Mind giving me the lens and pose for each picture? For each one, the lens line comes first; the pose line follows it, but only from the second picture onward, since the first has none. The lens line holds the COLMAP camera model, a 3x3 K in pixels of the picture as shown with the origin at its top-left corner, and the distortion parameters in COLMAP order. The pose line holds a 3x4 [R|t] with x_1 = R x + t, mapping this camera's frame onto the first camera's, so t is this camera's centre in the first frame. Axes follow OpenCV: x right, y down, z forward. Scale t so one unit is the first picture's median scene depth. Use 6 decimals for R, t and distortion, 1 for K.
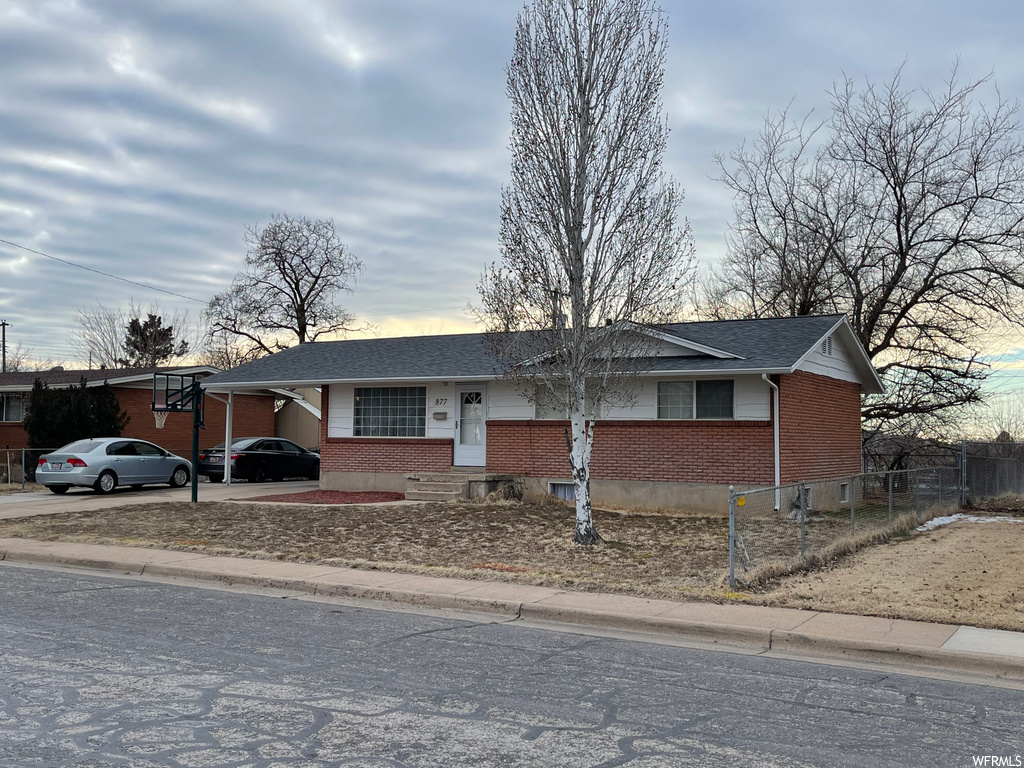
lens RADIAL K [[1039.5, 0, 513.0], [0, 1039.5, 384.9], [0, 0, 1]] dist [0.038562, 0.000000]
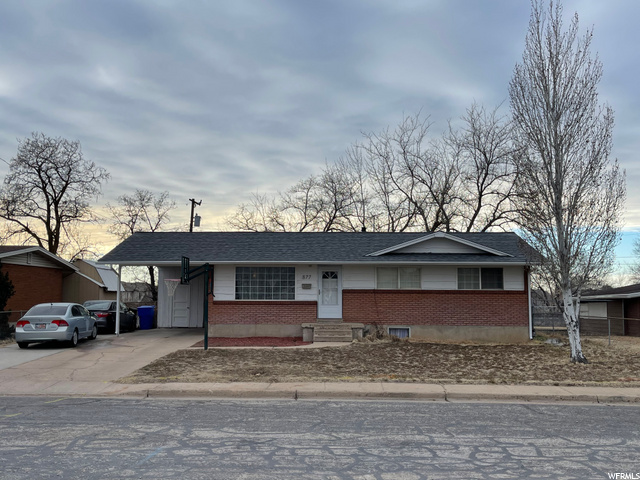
lens RADIAL K [[649.7, 0, 320.7], [0, 649.7, 238.6], [0, 0, 1]] dist [0.038562, 0.000000]
pose [[0.869066, 0.037141, 0.493300, -0.539540], [-0.022061, 0.999095, -0.036355, -0.006570], [-0.494204, 0.020712, 0.869099, 0.147030]]
